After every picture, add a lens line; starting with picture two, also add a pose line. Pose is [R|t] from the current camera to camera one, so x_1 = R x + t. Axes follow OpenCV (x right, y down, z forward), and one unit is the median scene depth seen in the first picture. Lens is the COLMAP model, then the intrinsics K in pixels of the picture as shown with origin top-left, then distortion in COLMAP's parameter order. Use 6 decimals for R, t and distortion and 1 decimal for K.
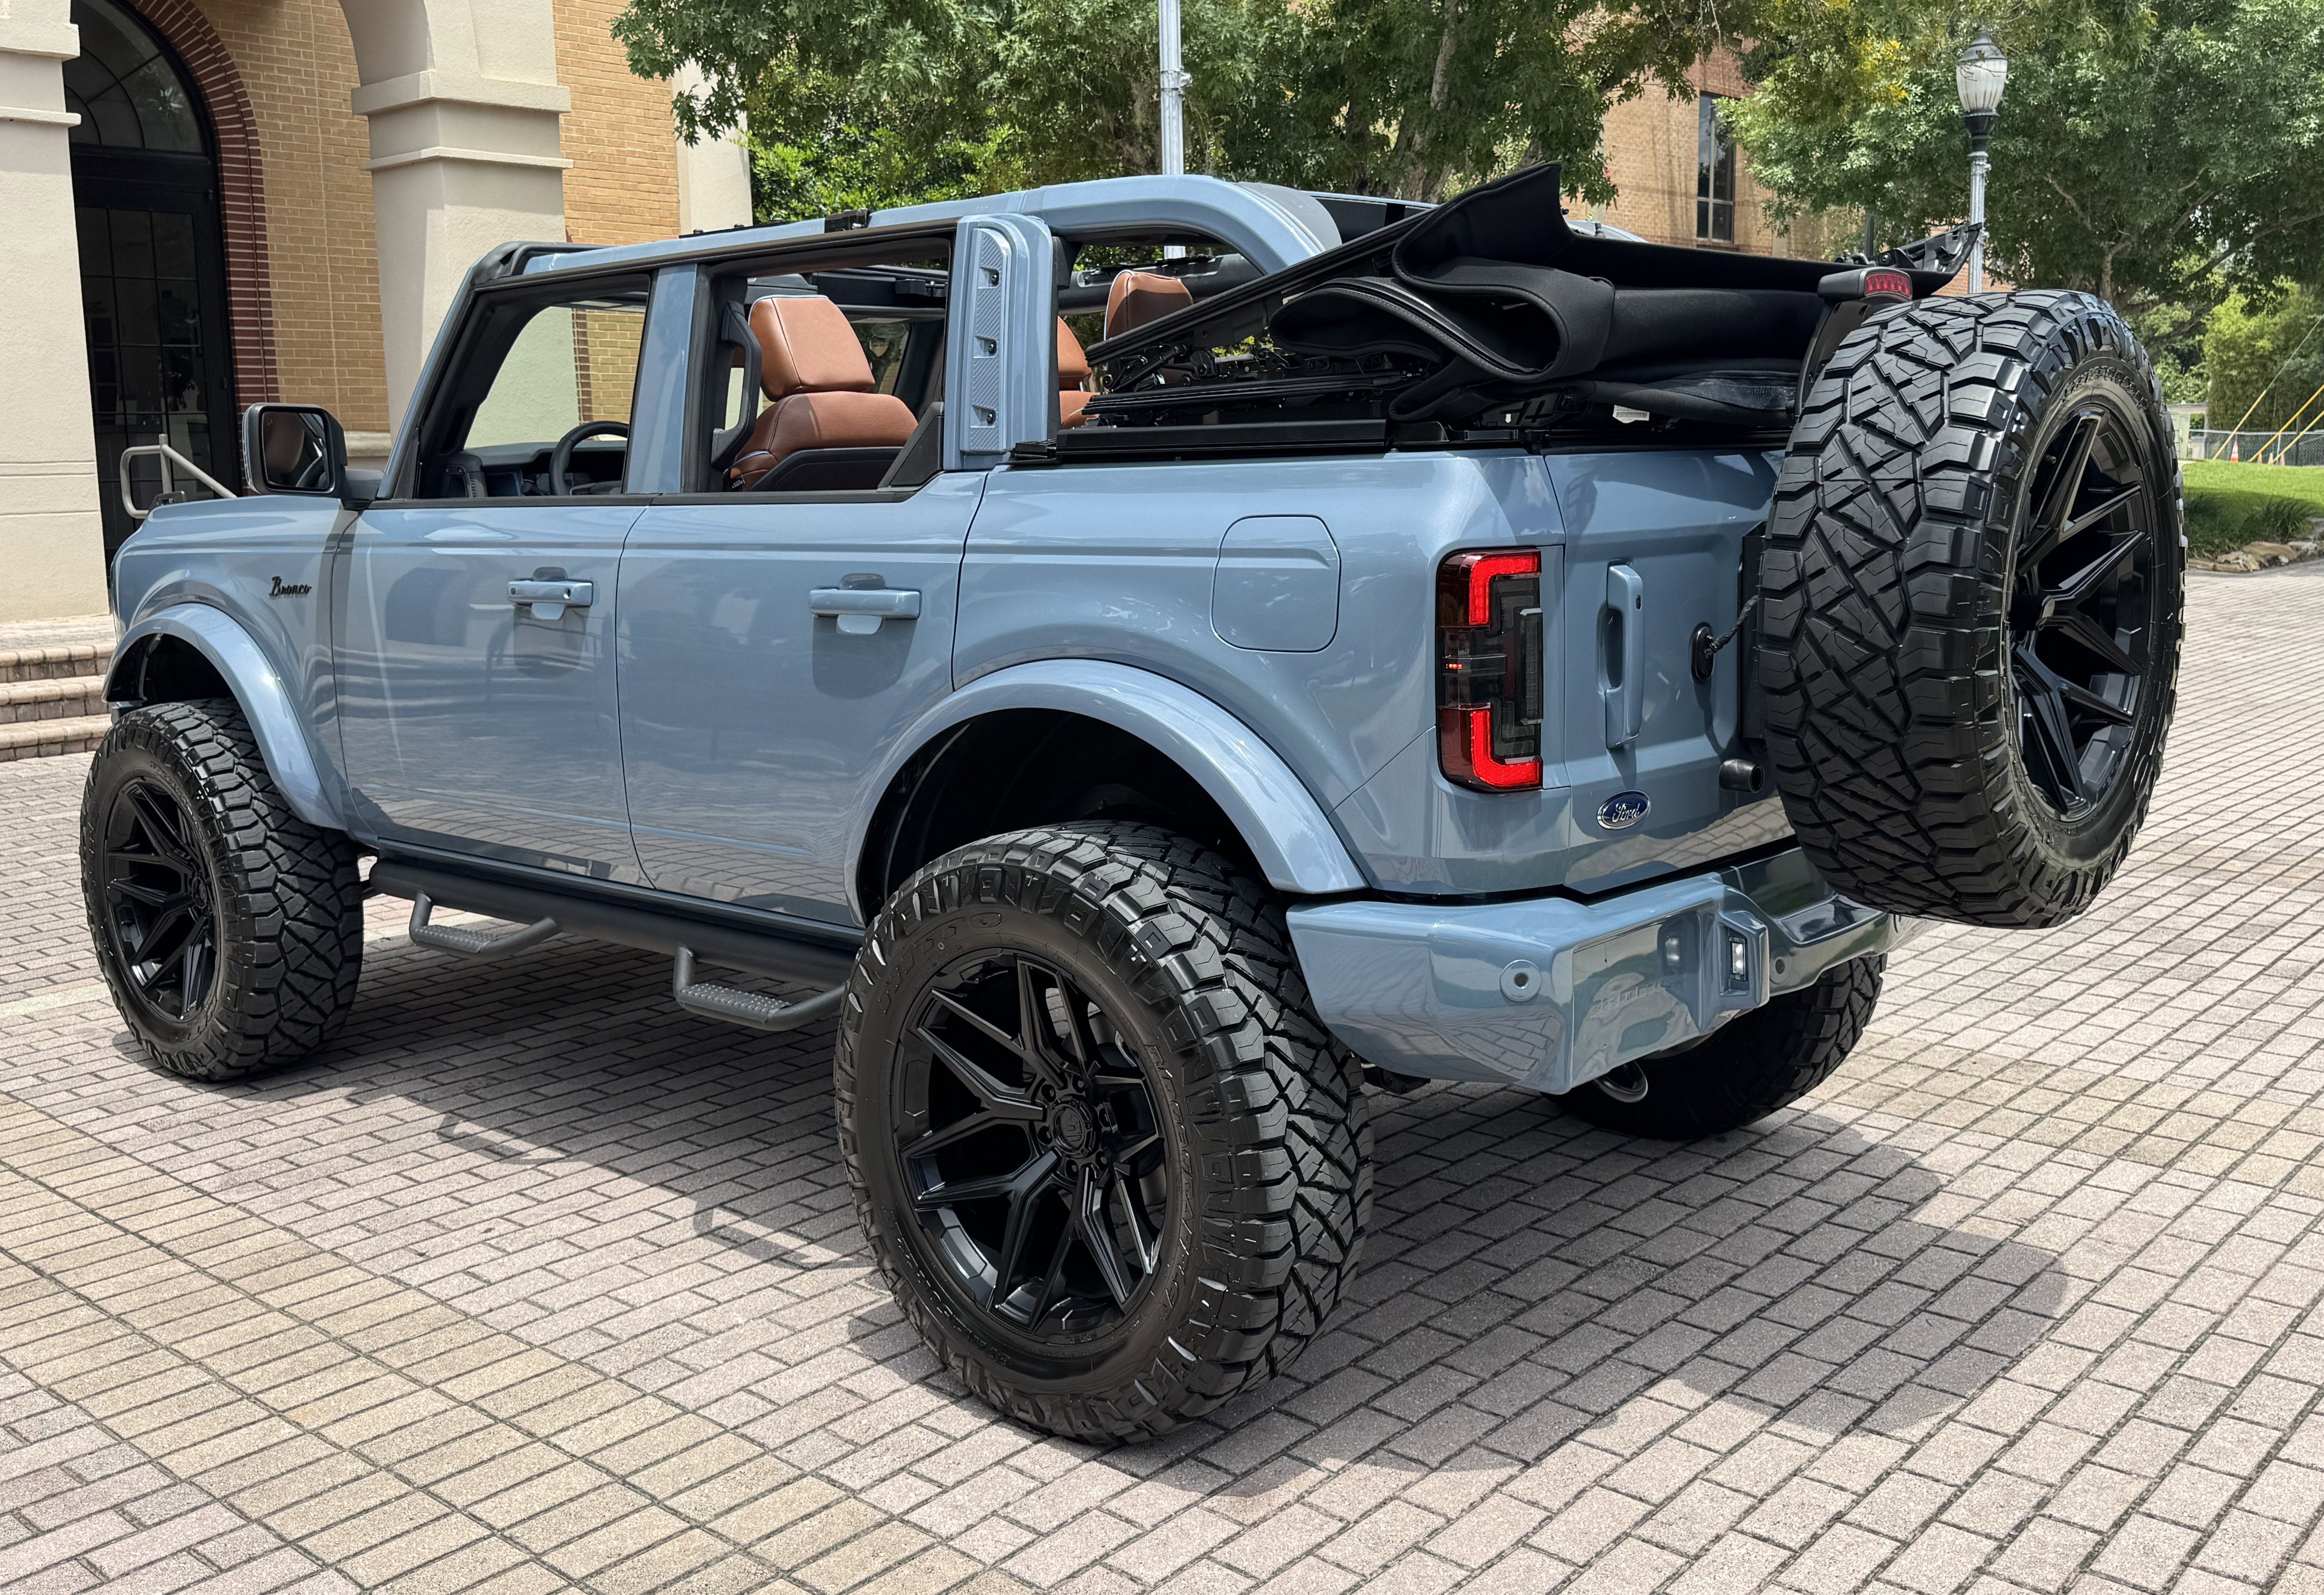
lens RADIAL K [[2125.1, 0, 1173.2], [0, 2125.1, 795.3], [0, 0, 1]] dist [0.093353, -0.161250]
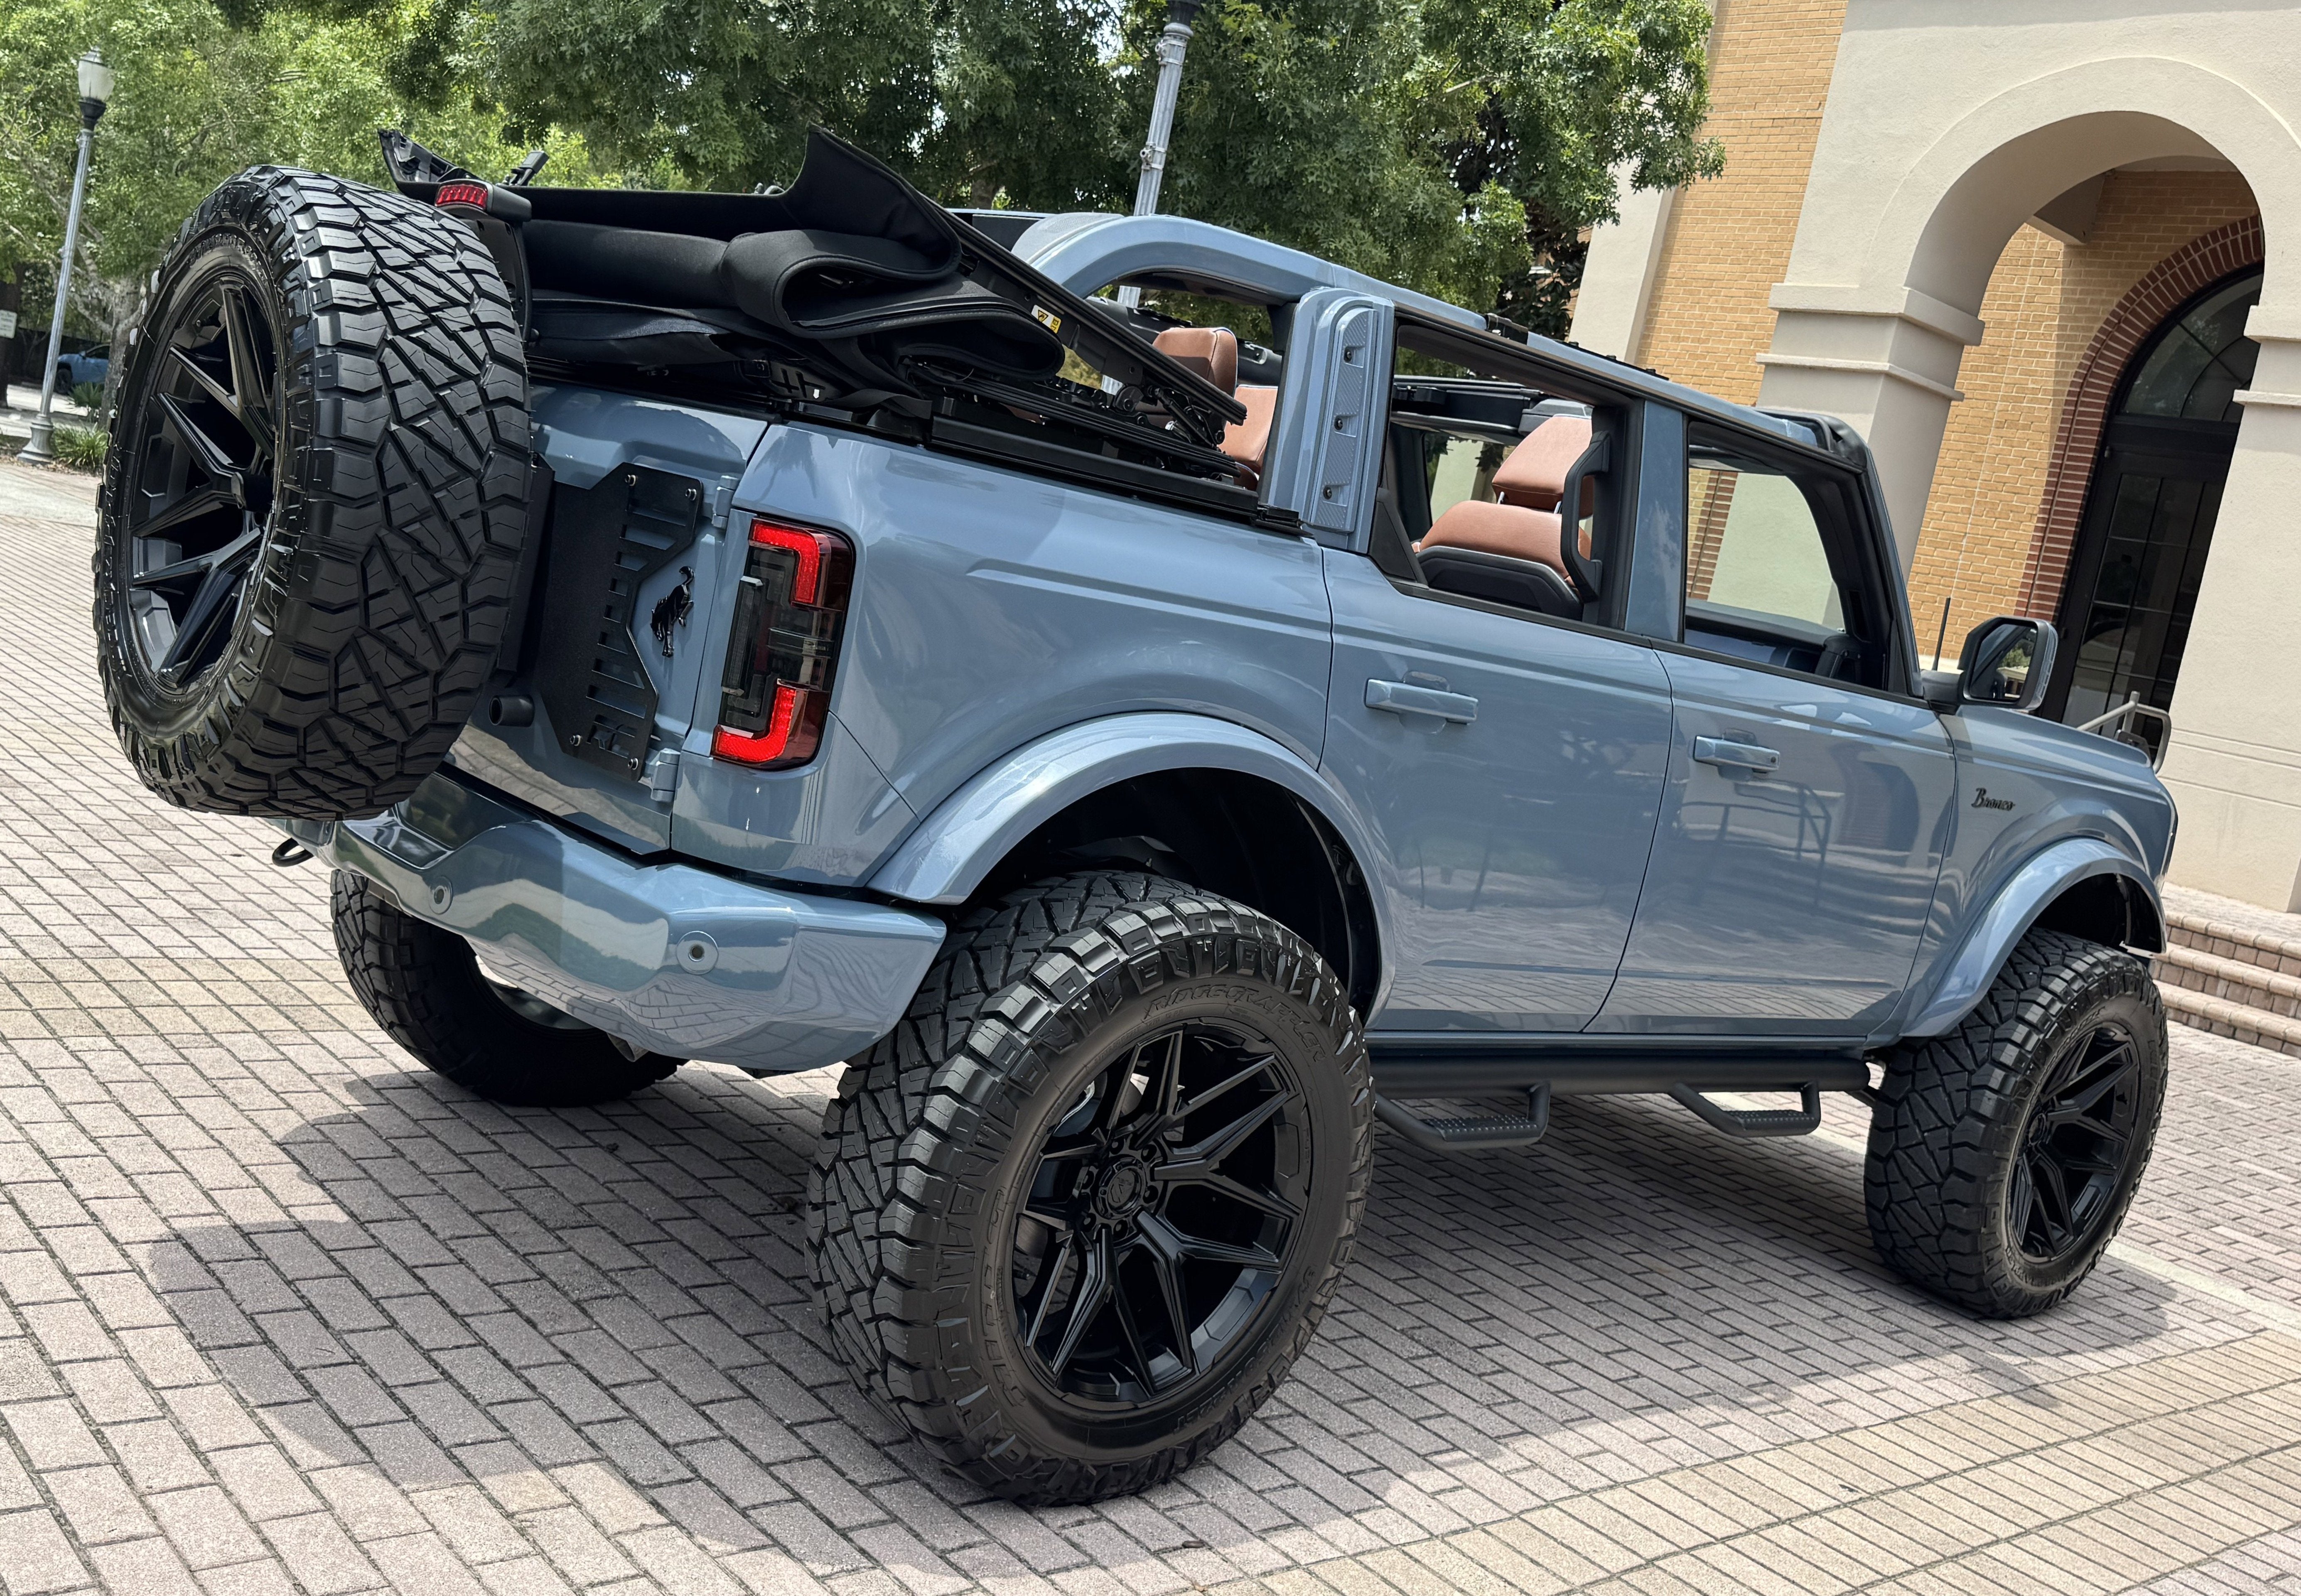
lens RADIAL K [[2189.0, 0, 1150.5], [0, 2189.0, 798.0], [0, 0, 1]] dist [0.005480, 0.001912]
pose [[-0.135670, 0.107715, -0.984881, 1.289031], [-0.349215, 0.925075, 0.149279, -0.239338], [0.927169, 0.364188, -0.087889, 1.448999]]
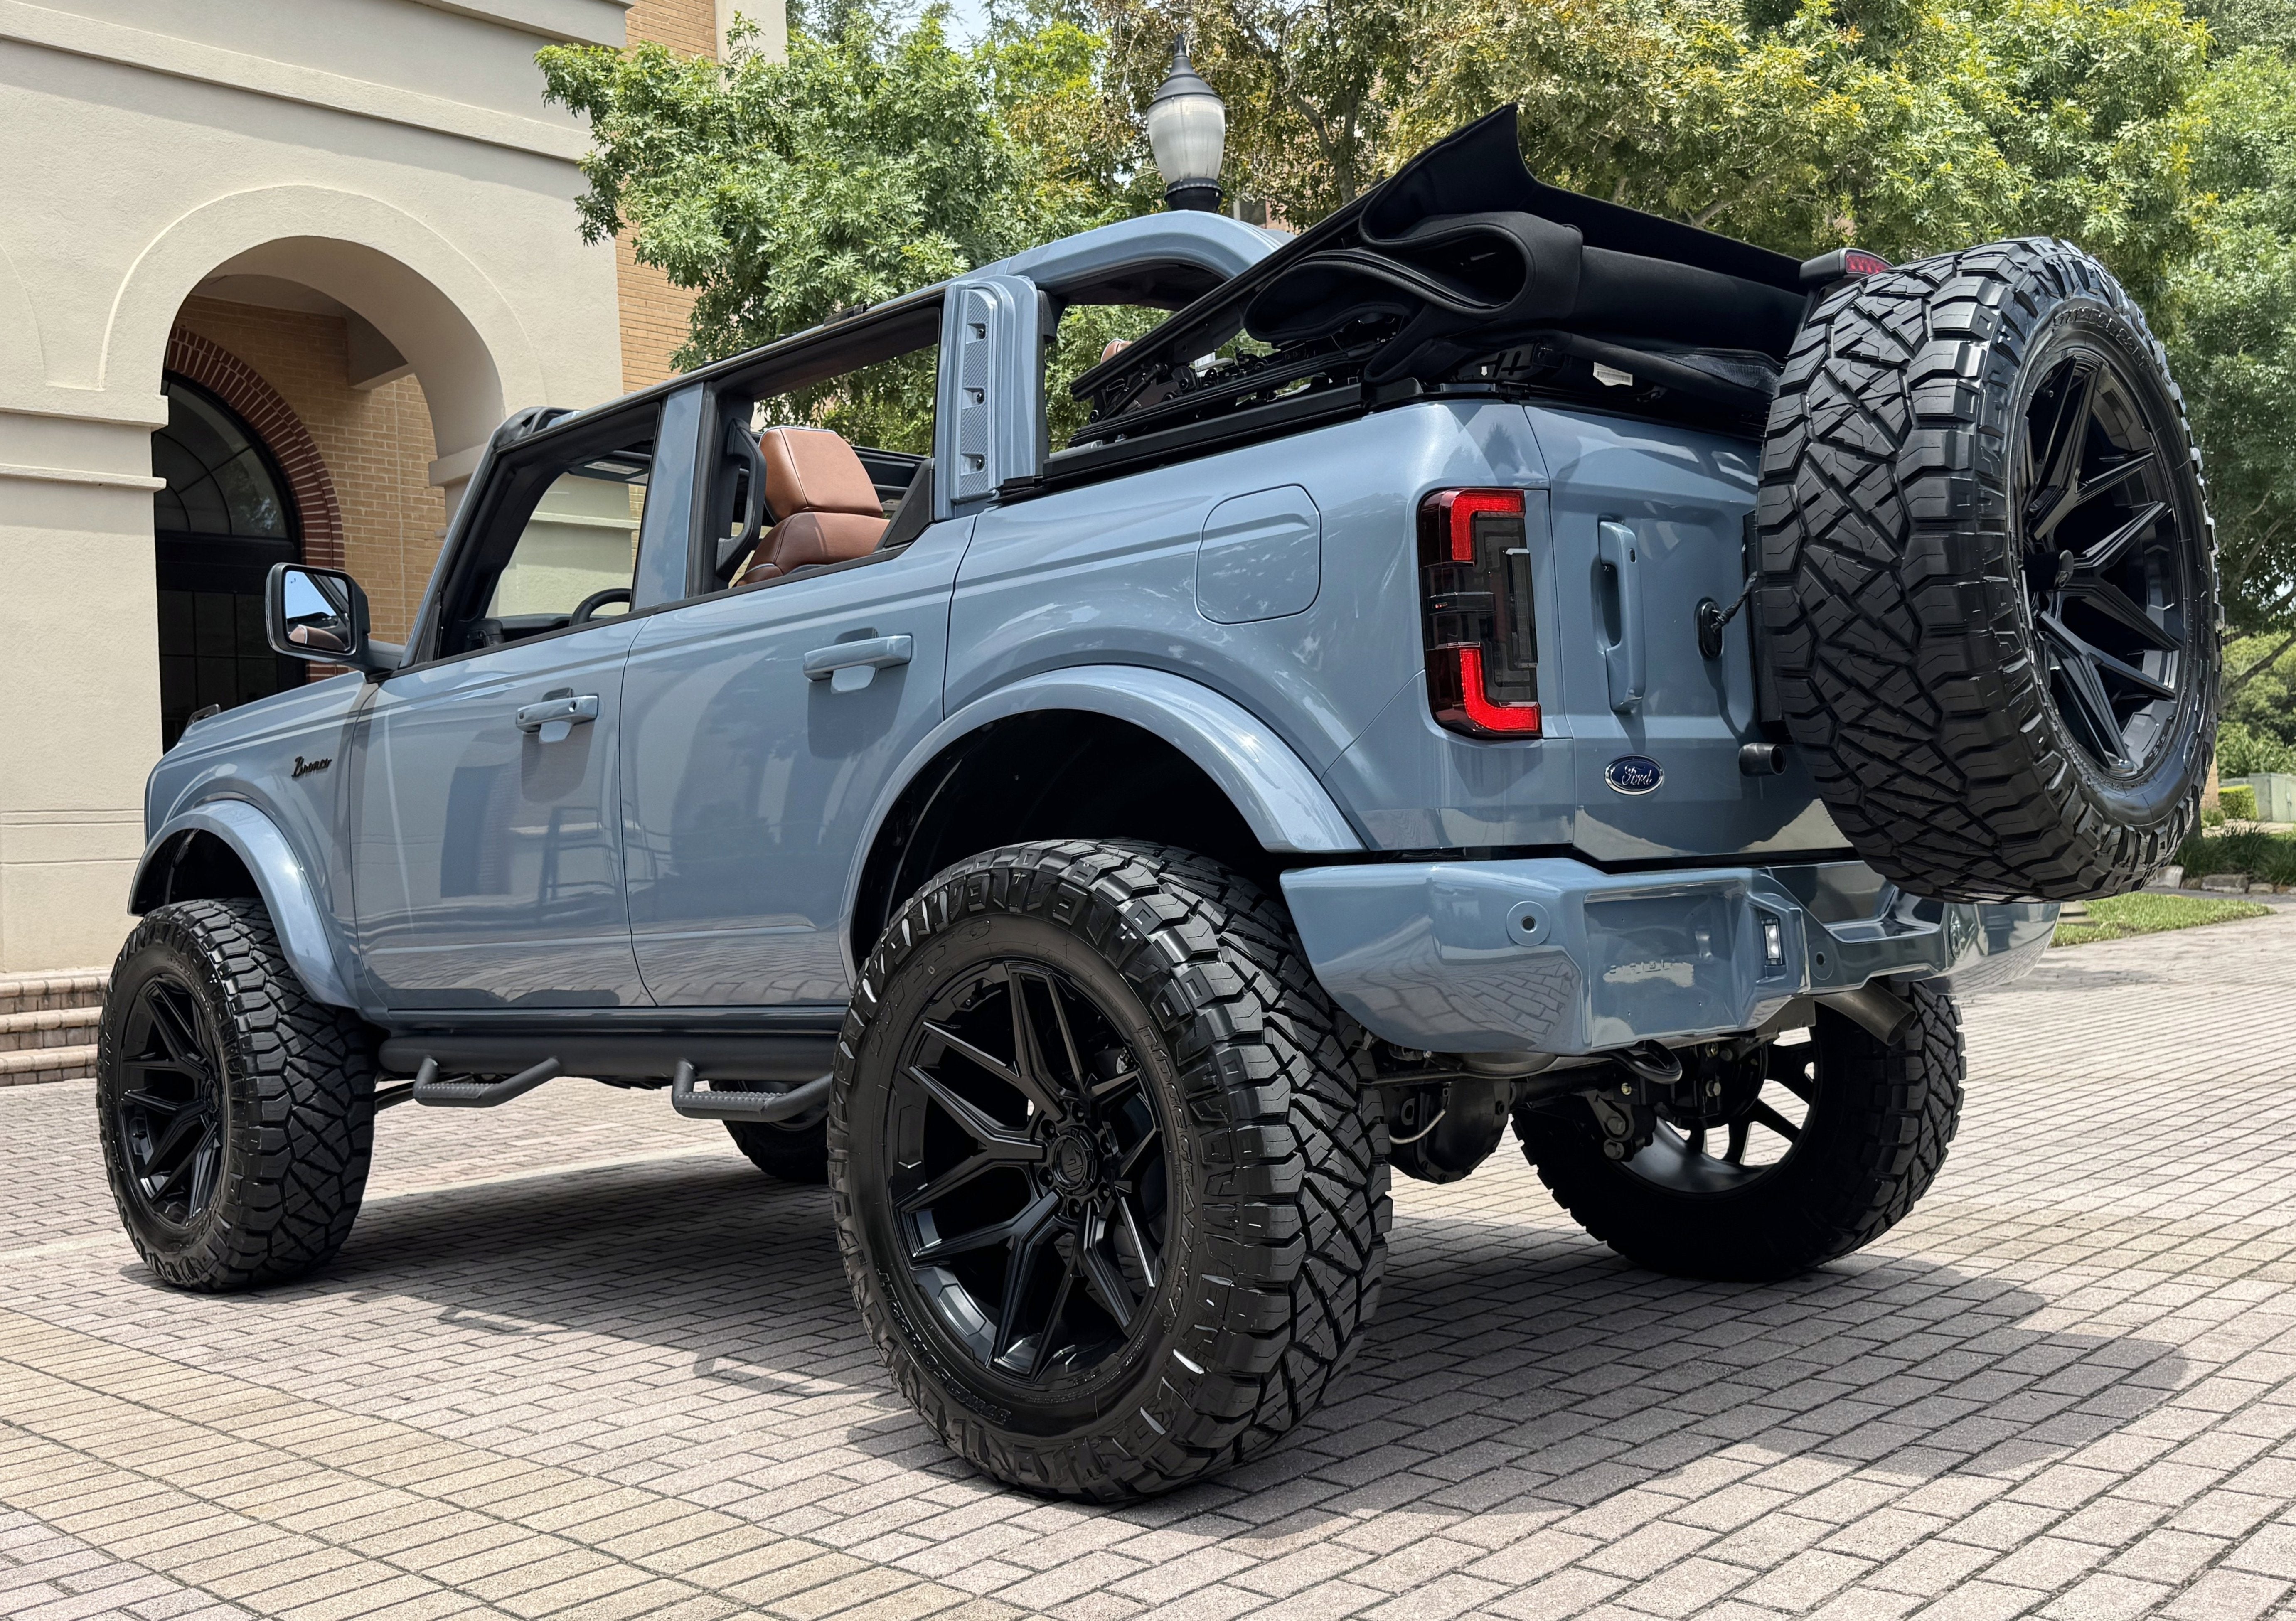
lens RADIAL K [[2175.3, 0, 1148.0], [0, 2175.3, 810.5], [0, 0, 1]] dist [0.093376, -0.180032]
pose [[0.998208, -0.037836, -0.046365, 0.035678], [0.028739, 0.982663, -0.183157, 0.179605], [0.052491, 0.181496, 0.981990, 0.029999]]
